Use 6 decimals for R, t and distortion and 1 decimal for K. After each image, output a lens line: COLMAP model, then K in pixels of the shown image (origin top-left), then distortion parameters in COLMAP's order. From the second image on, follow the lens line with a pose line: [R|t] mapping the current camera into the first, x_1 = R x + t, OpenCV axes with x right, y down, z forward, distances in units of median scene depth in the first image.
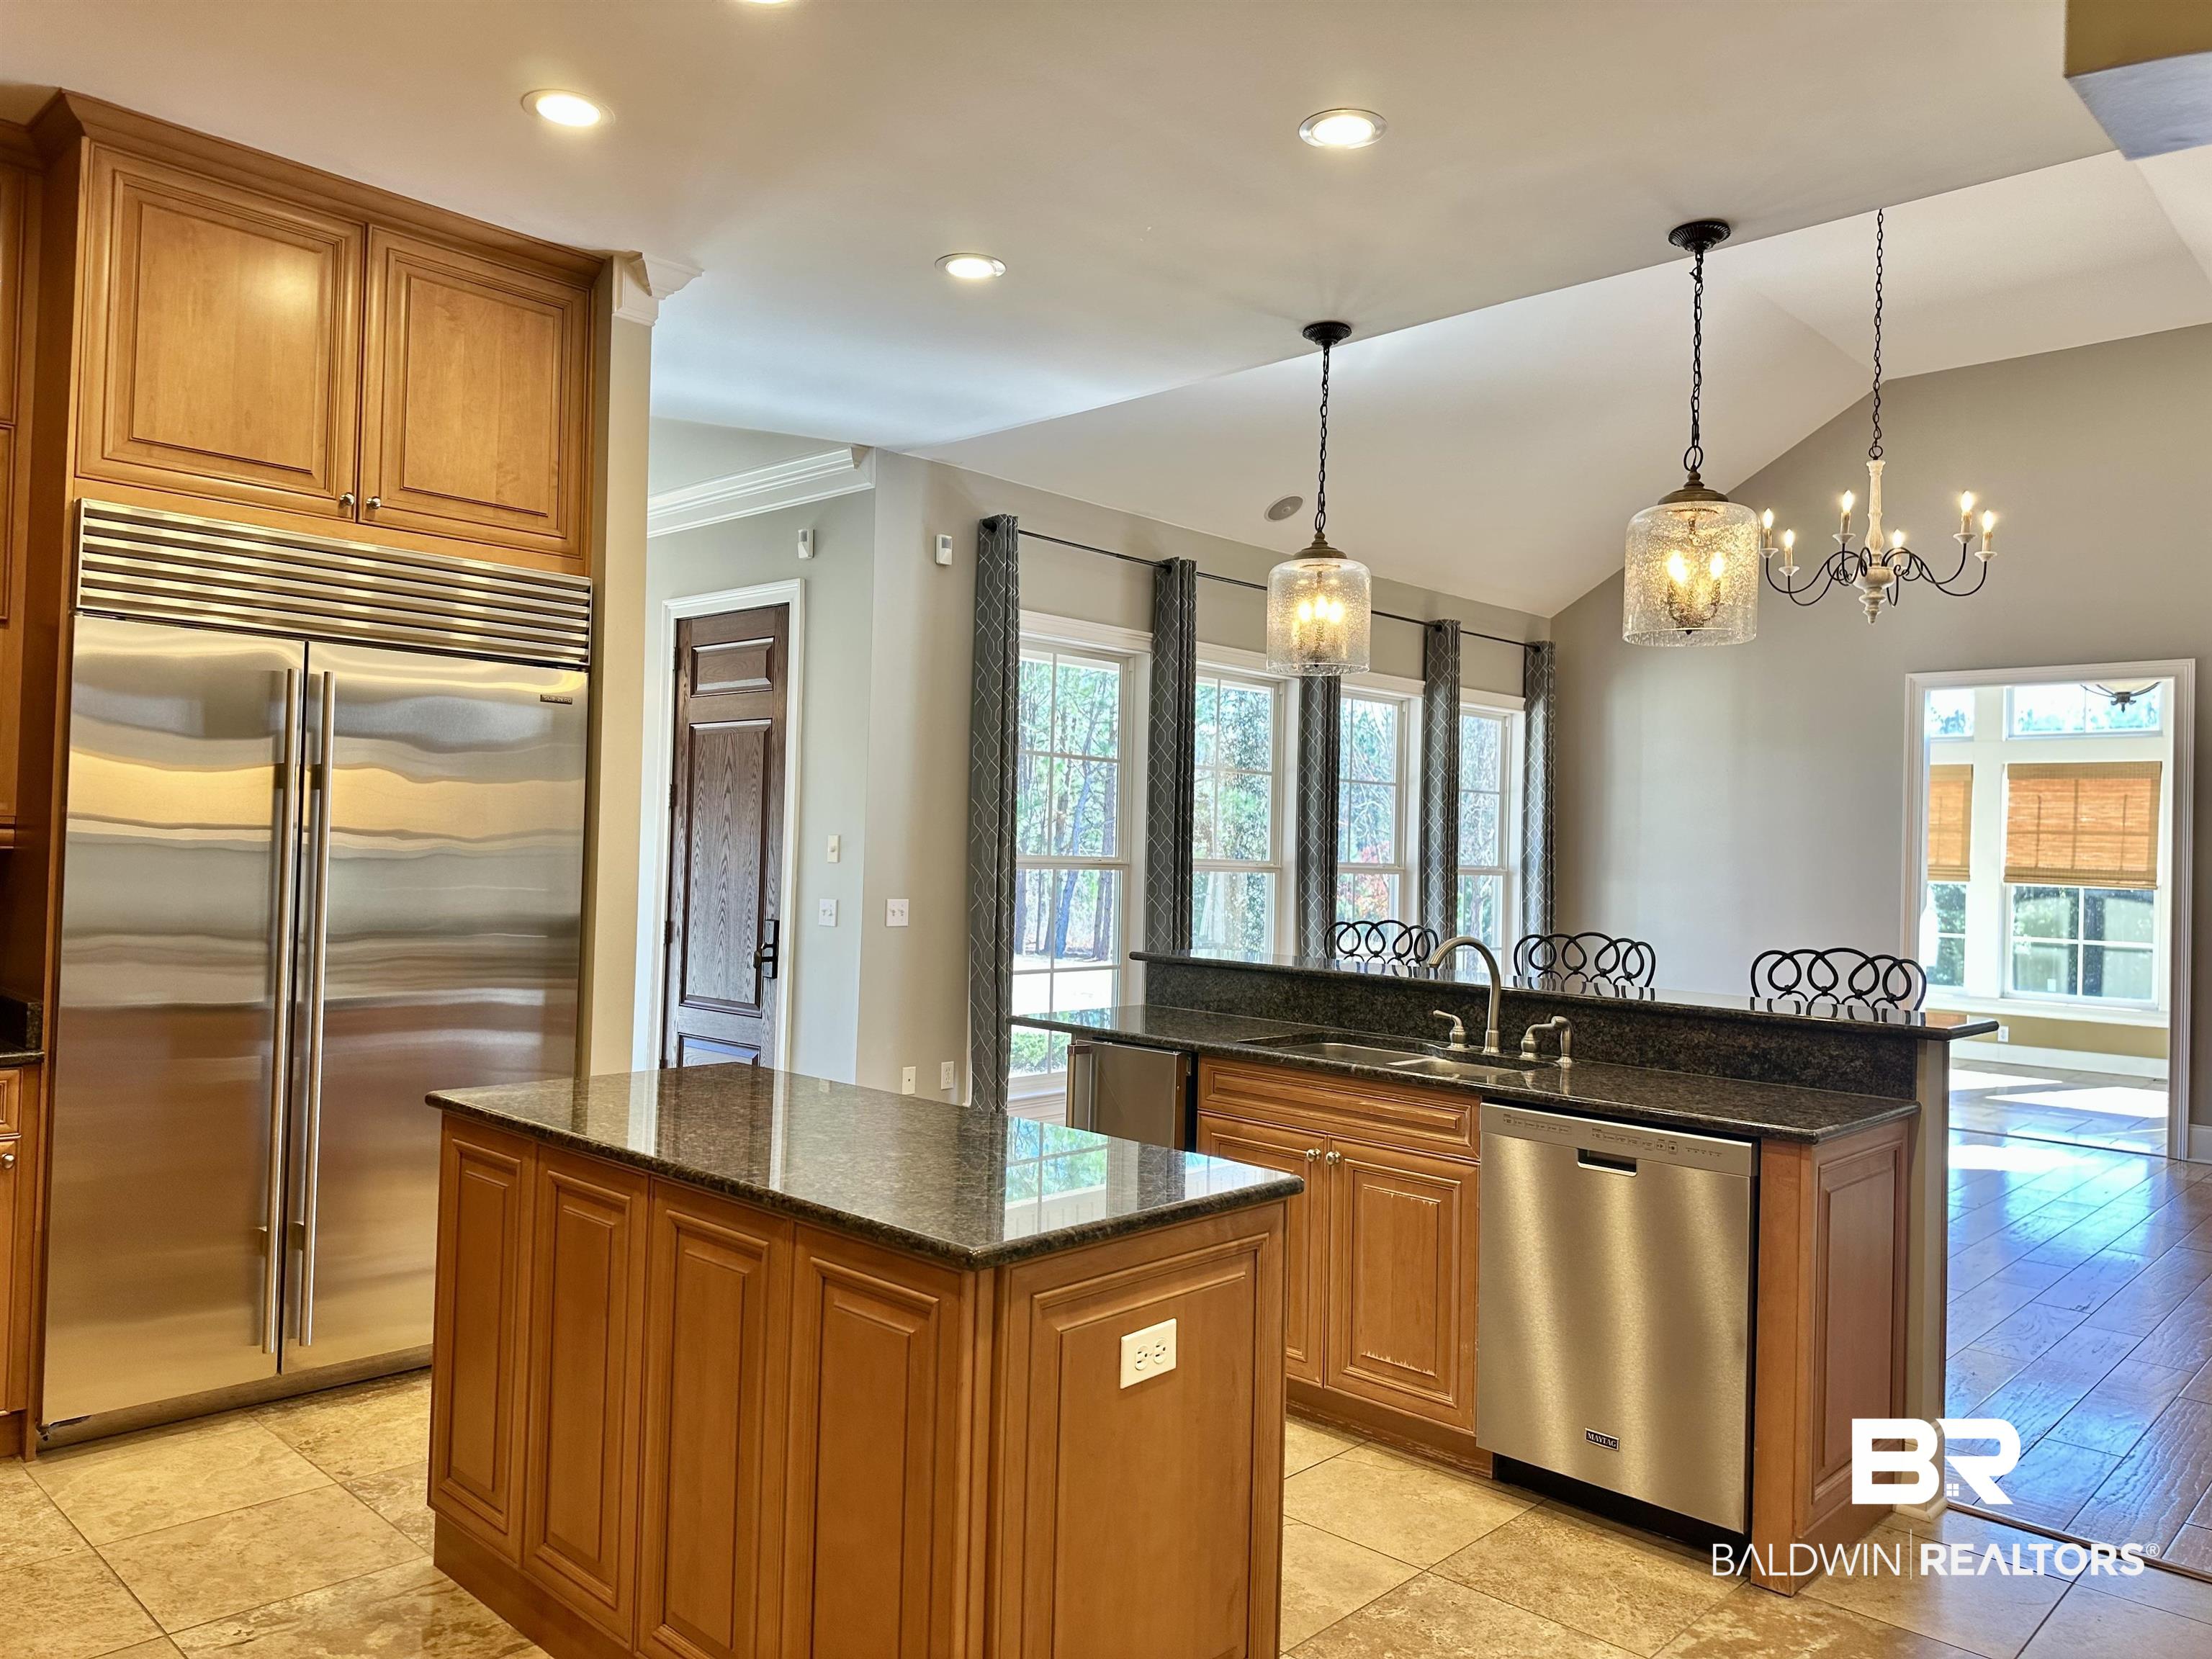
lens RADIAL K [[1558.0, 0, 1107.6], [0, 1558.0, 817.6], [0, 0, 1]] dist [0.082993, -0.110985]
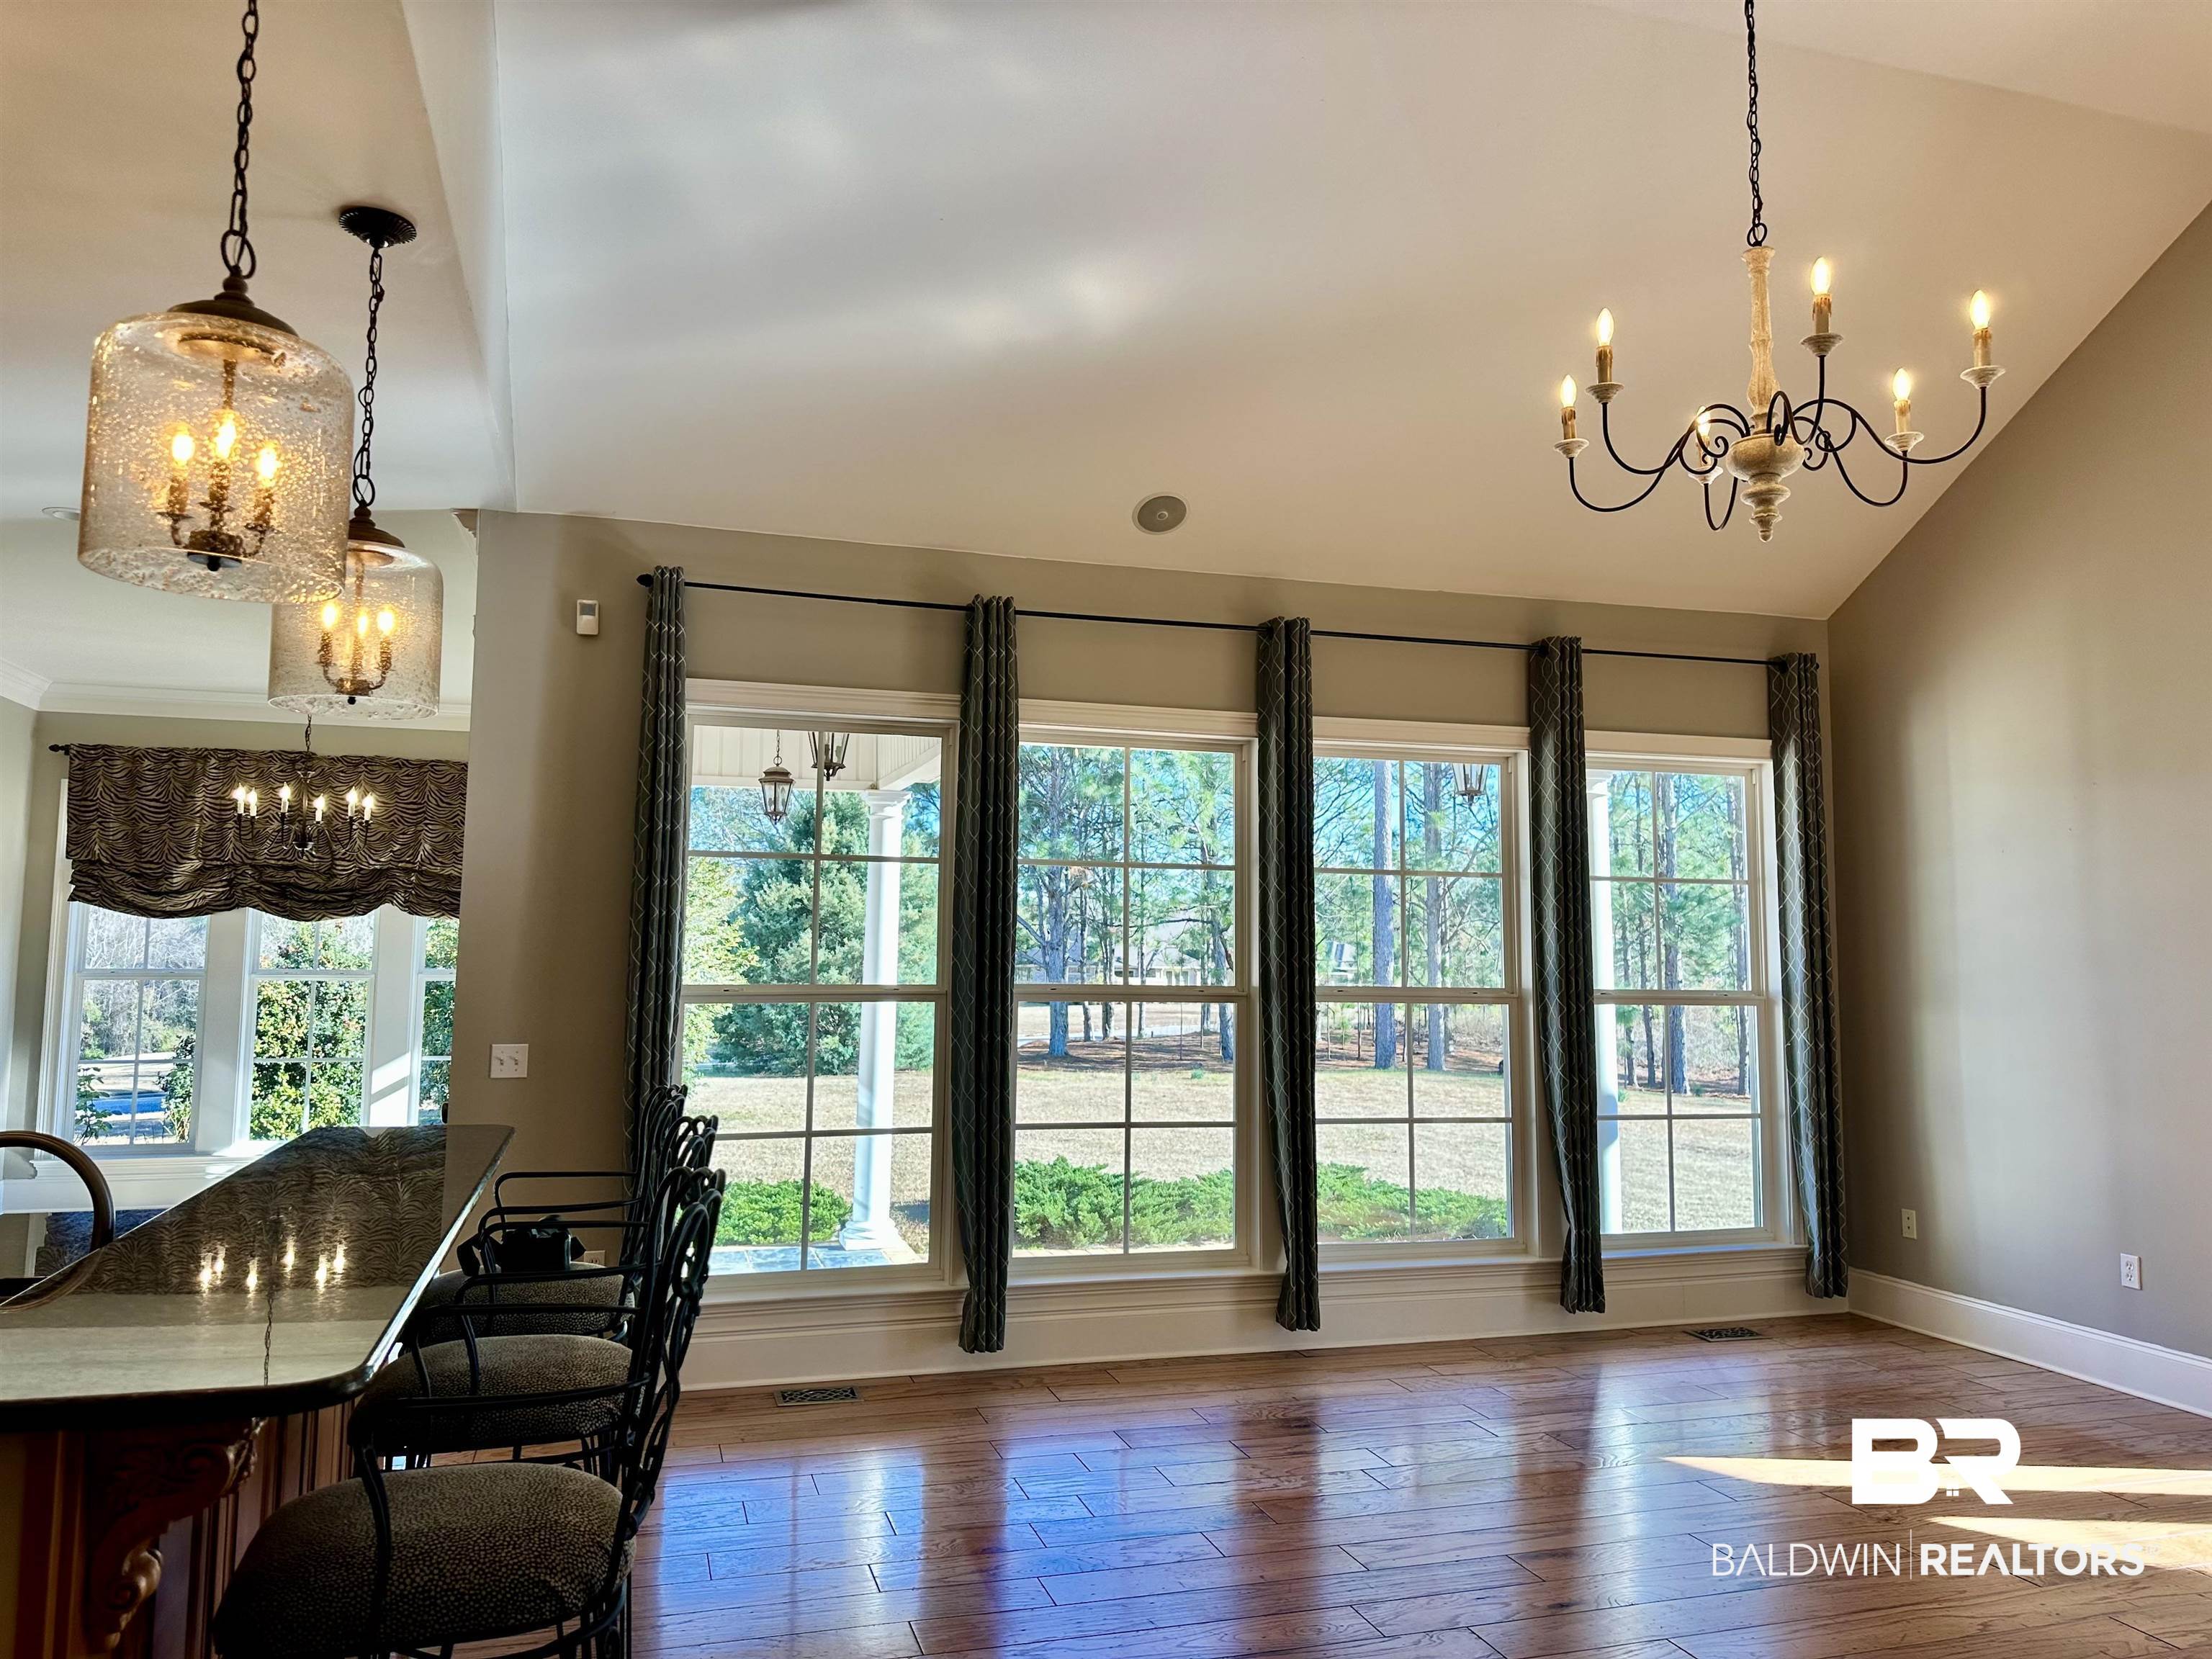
lens RADIAL K [[1558.0, 0, 1096.7], [0, 1558.0, 814.5], [0, 0, 1]] dist [0.082993, -0.110985]
pose [[0.873897, -0.068133, -0.481314, 0.368138], [0.027392, 0.995458, -0.091180, 0.010797], [0.485340, 0.066497, 0.871793, 0.292898]]
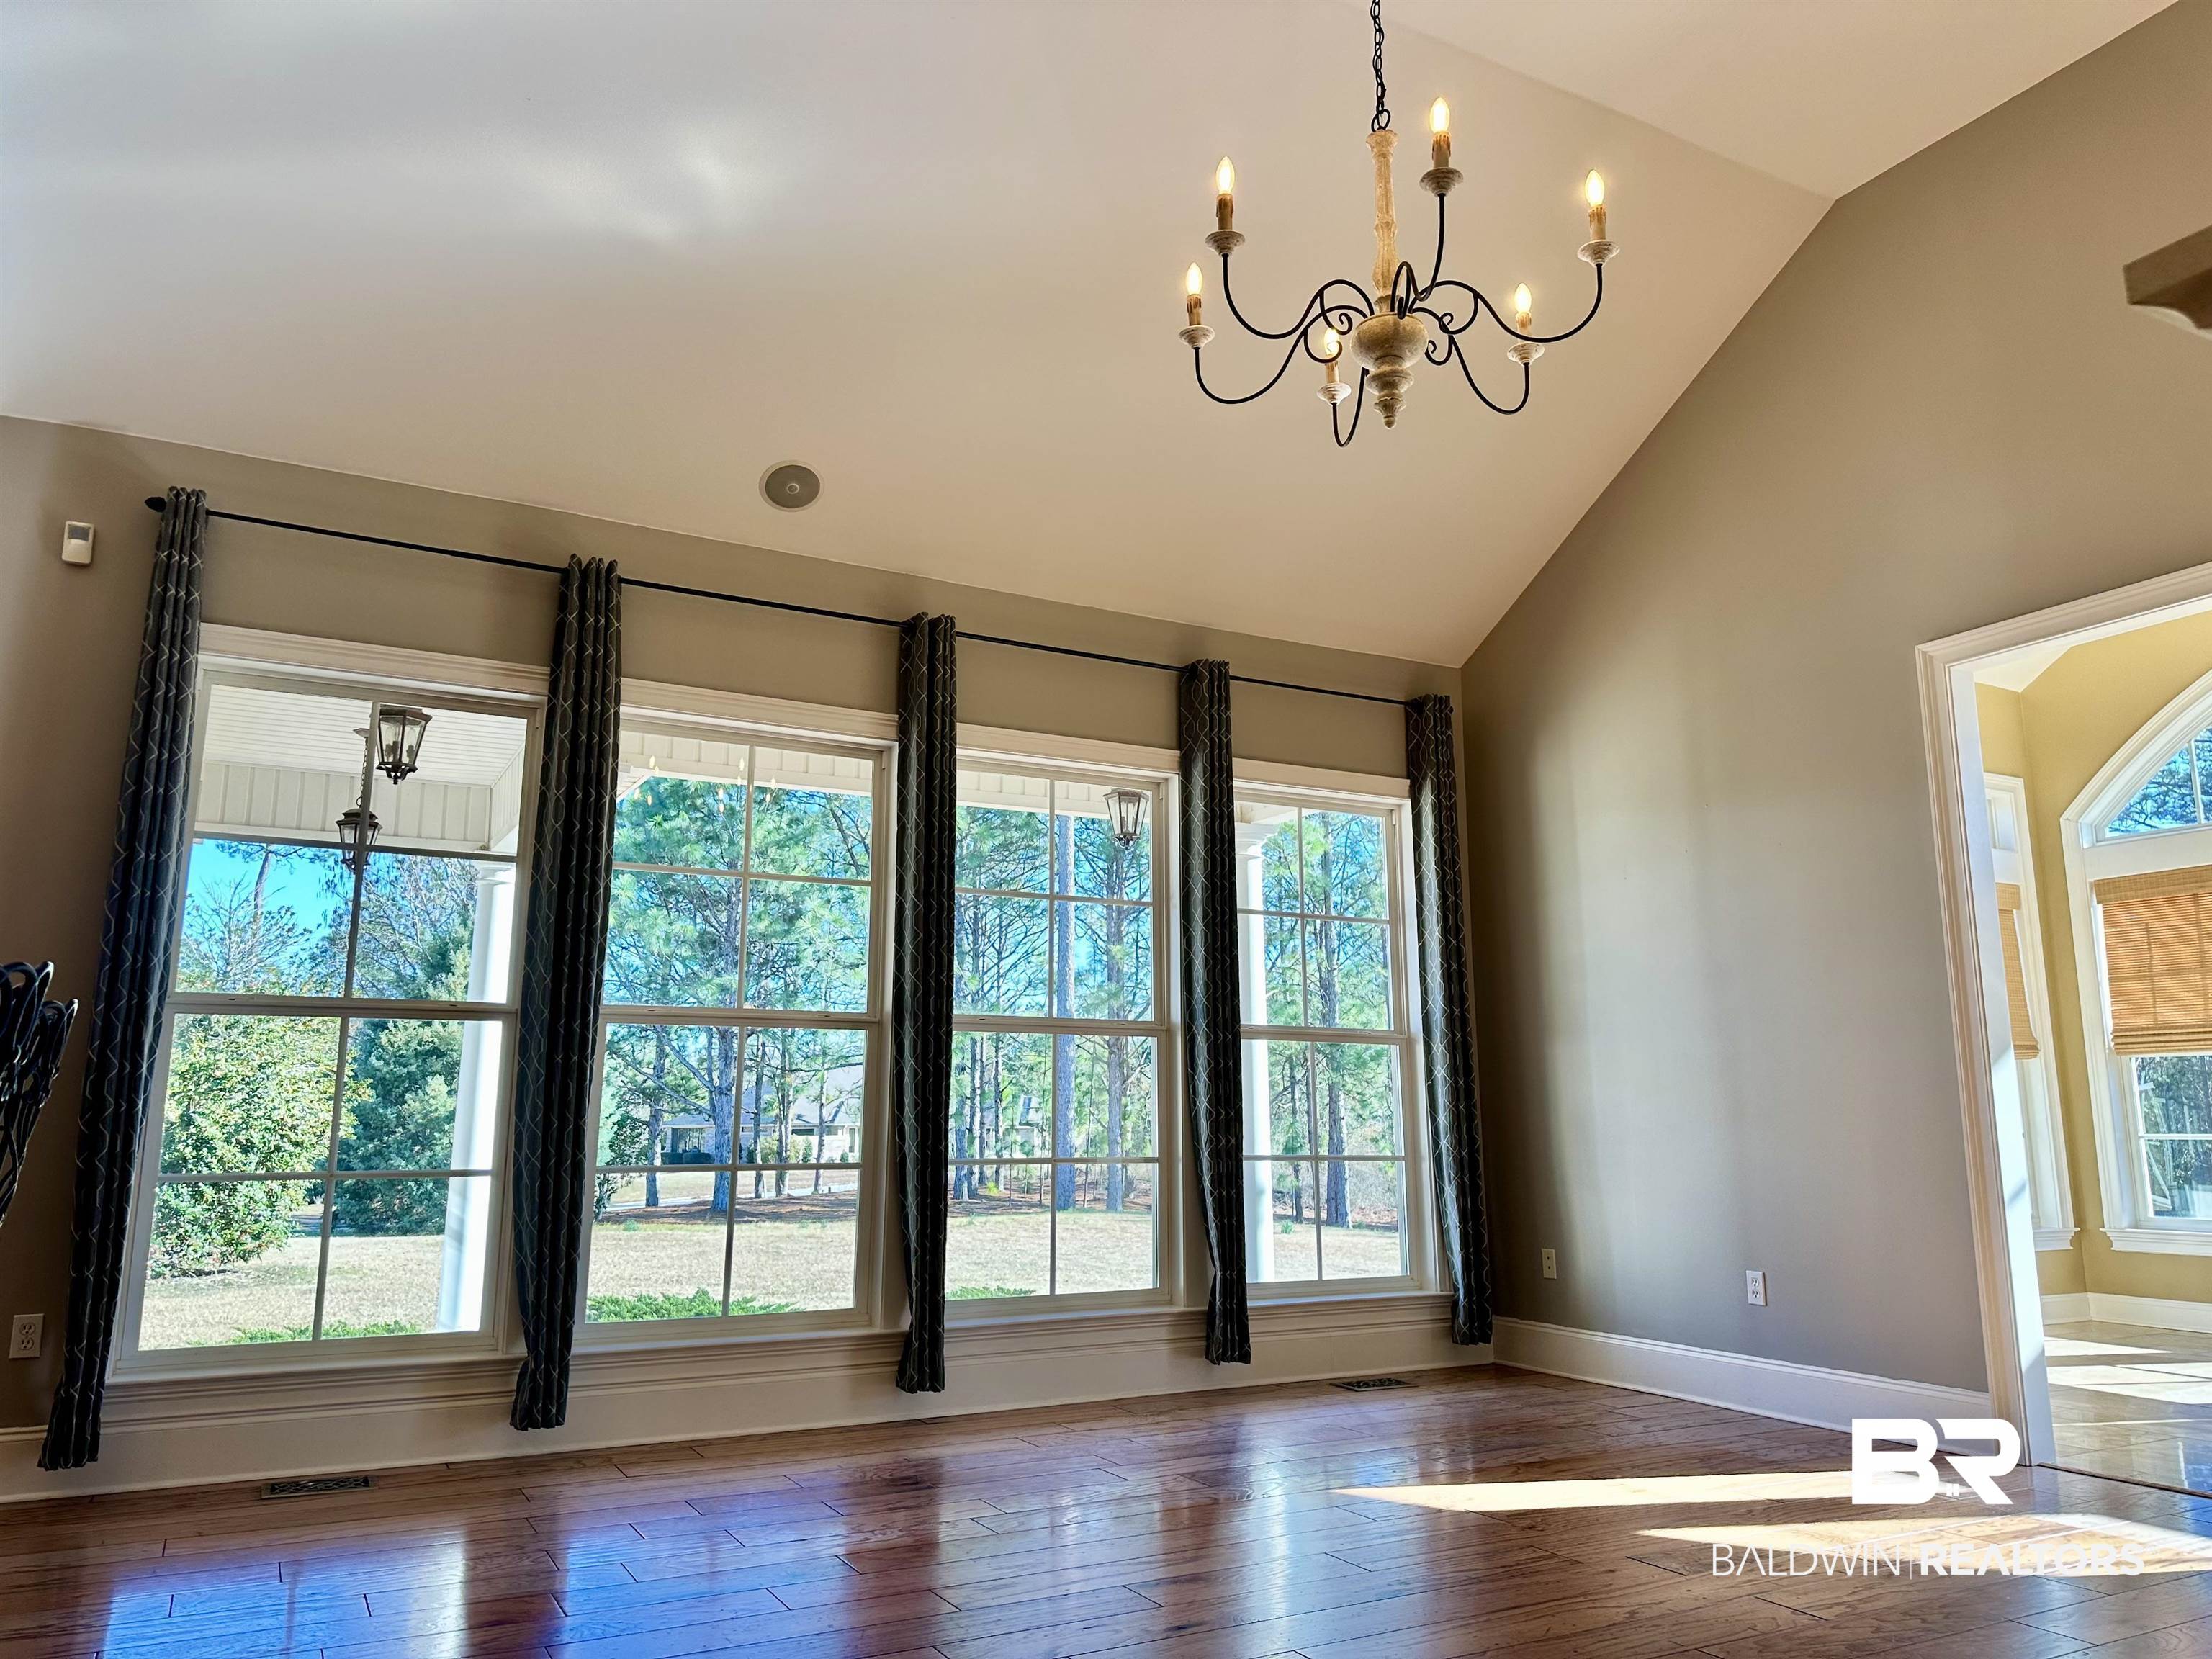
lens RADIAL K [[1558.0, 0, 1103.3], [0, 1558.0, 820.4], [0, 0, 1]] dist [0.082993, -0.110985]
pose [[0.953505, -0.087326, -0.288447, 0.363590], [0.035754, 0.983119, -0.179442, 0.063181], [0.299247, 0.160786, 0.940531, 0.353497]]
